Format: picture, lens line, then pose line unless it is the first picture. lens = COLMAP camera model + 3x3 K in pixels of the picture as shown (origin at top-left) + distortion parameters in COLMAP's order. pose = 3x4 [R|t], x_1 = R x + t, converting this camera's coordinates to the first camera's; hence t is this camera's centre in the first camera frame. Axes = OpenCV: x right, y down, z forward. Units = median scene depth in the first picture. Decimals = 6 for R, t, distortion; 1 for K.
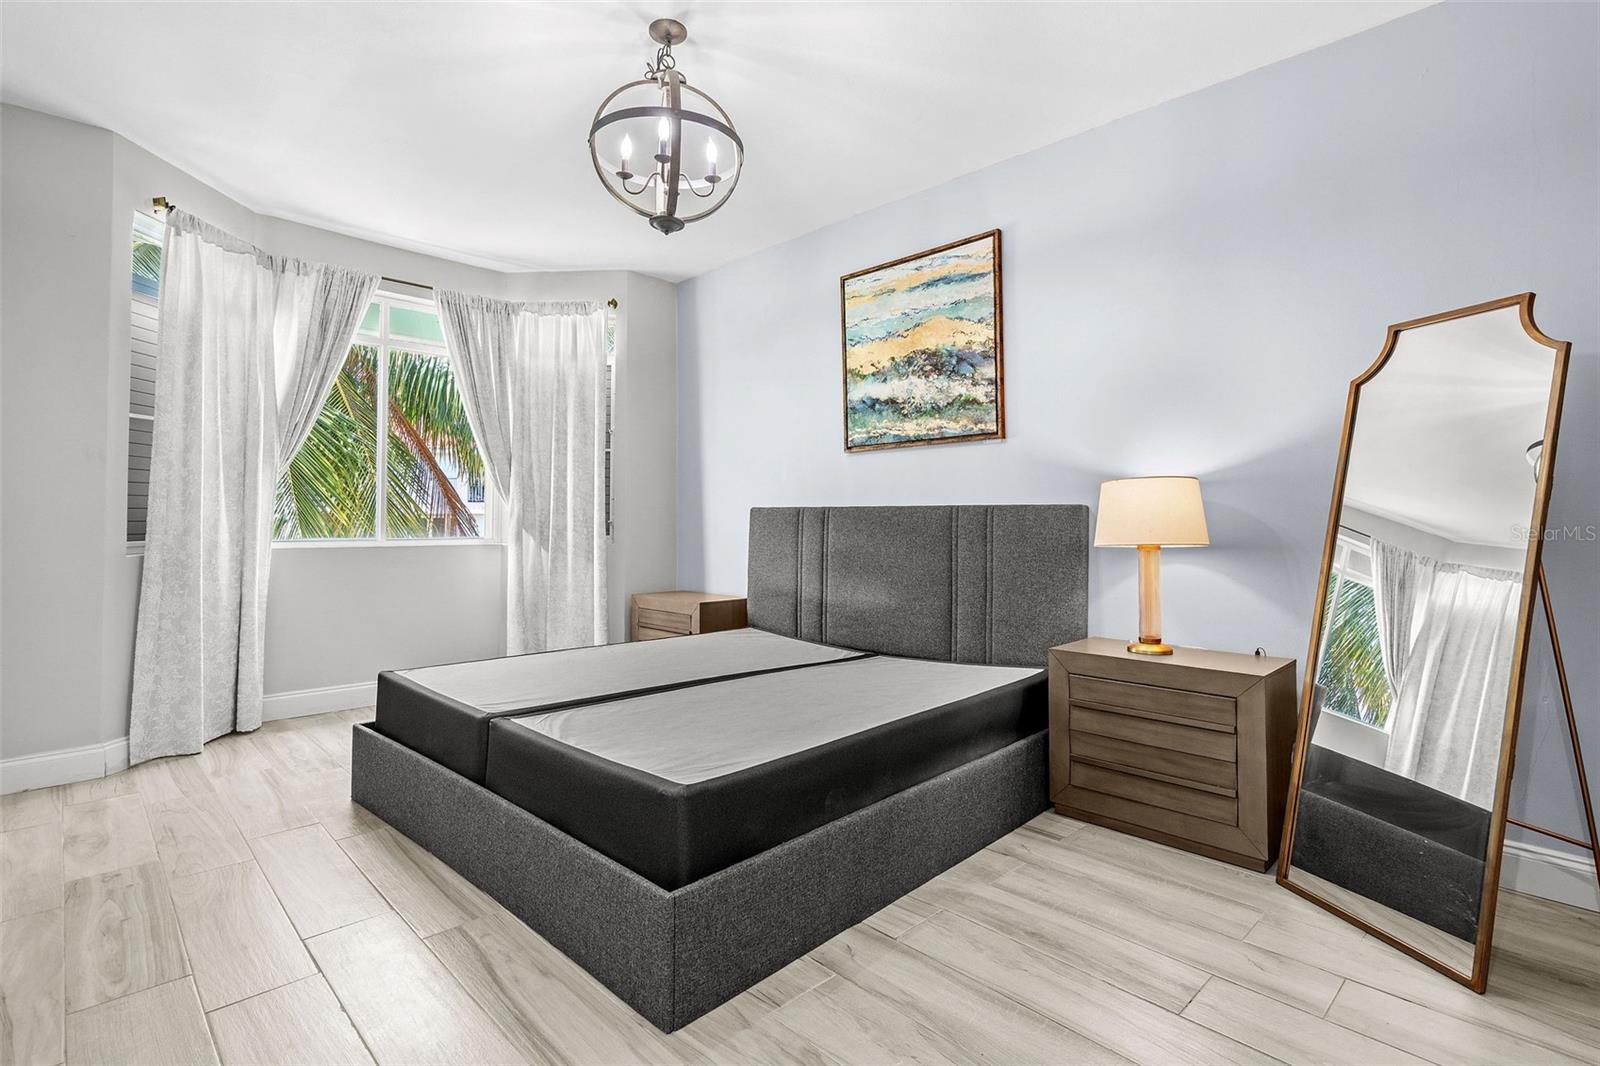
lens RADIAL K [[773.6, 0, 803.7], [0, 773.6, 510.1], [0, 0, 1]] dist [-0.002505, 0.001684]
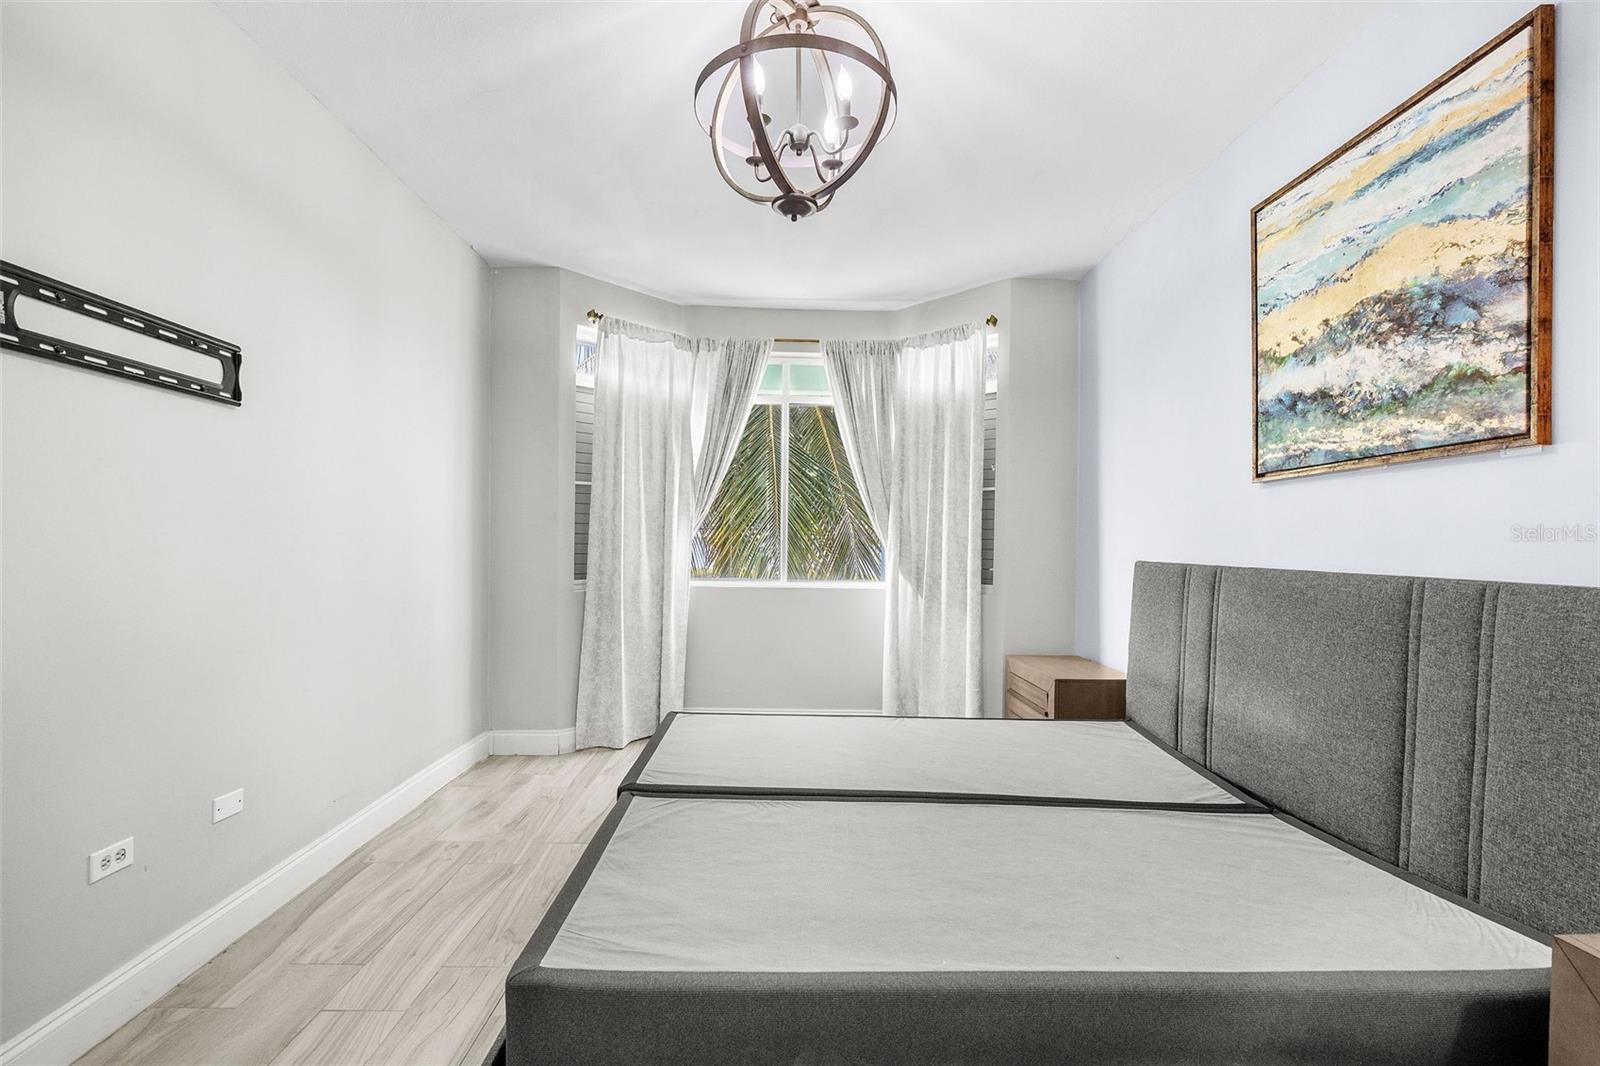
lens RADIAL K [[733.4, 0, 788.3], [0, 733.4, 555.8], [0, 0, 1]] dist [-0.002696, 0.002721]
pose [[0.718984, 0.021948, -0.694680, 0.220232], [-0.003673, 0.999607, 0.027781, -0.031674], [0.695017, -0.017422, 0.718783, 0.316773]]
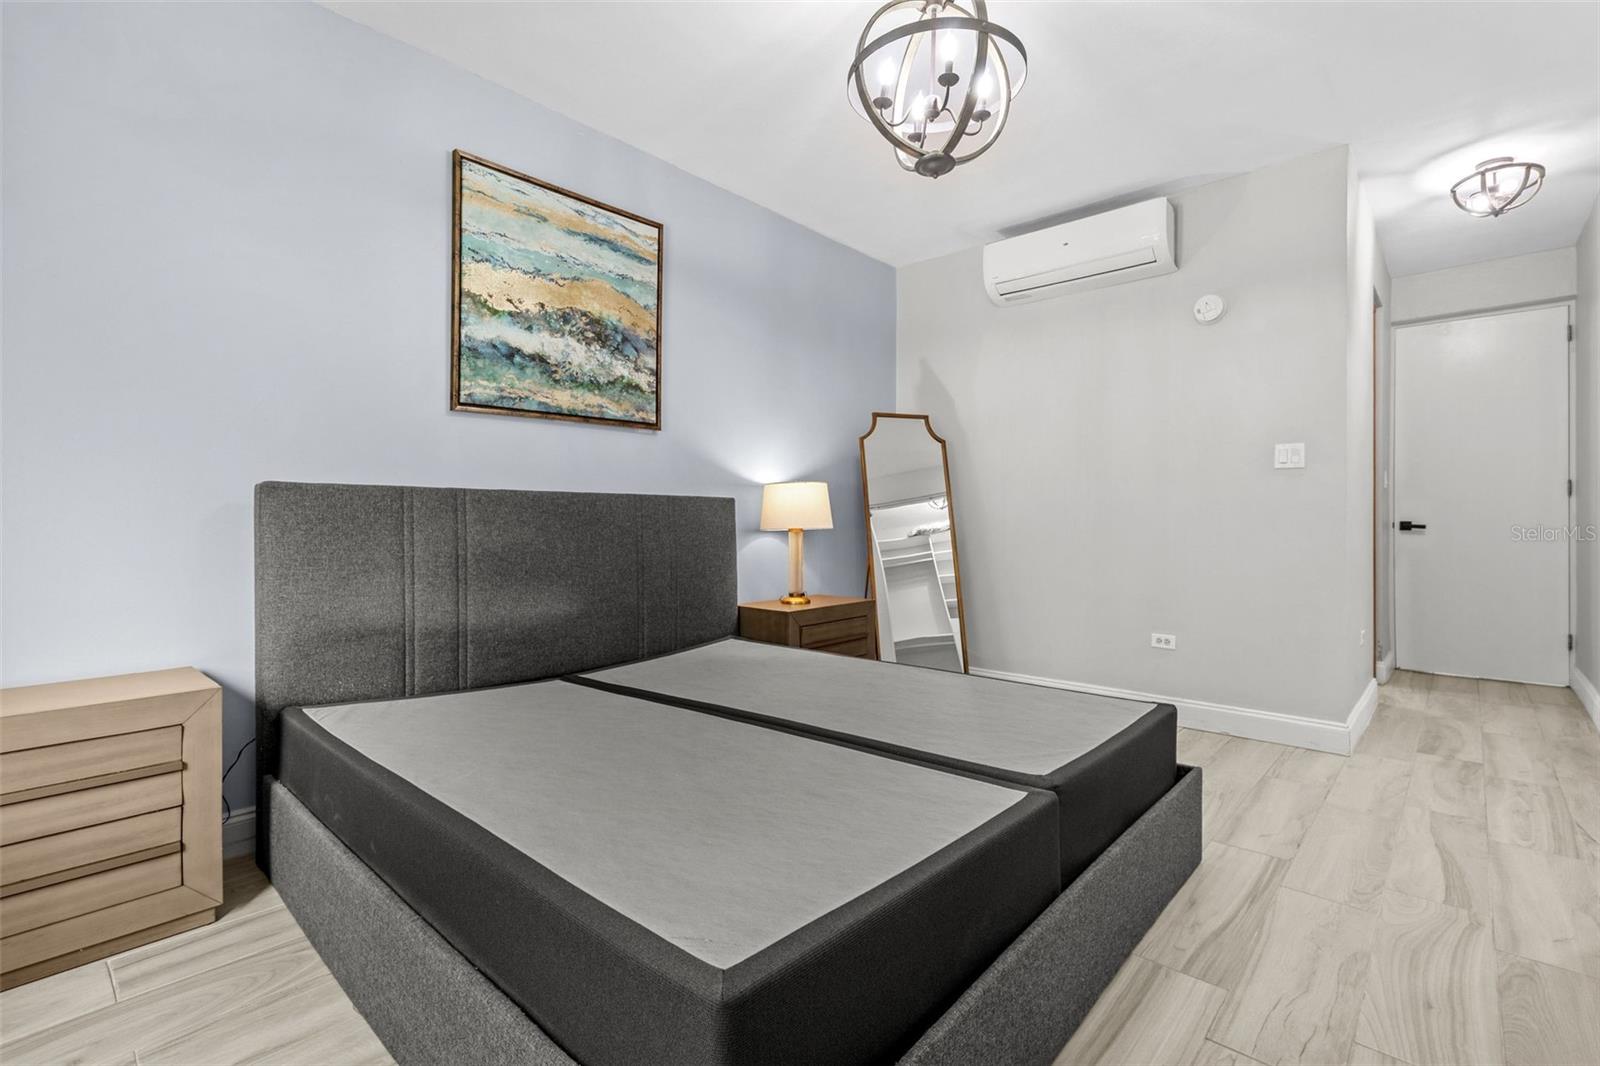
lens RADIAL K [[733.4, 0, 793.2], [0, 733.4, 525.8], [0, 0, 1]] dist [-0.002696, 0.002721]
pose [[-0.051318, -0.010412, 0.998628, -0.671722], [-0.011376, 0.999887, 0.009840, 0.020510], [-0.998618, -0.010855, -0.051430, 0.805198]]
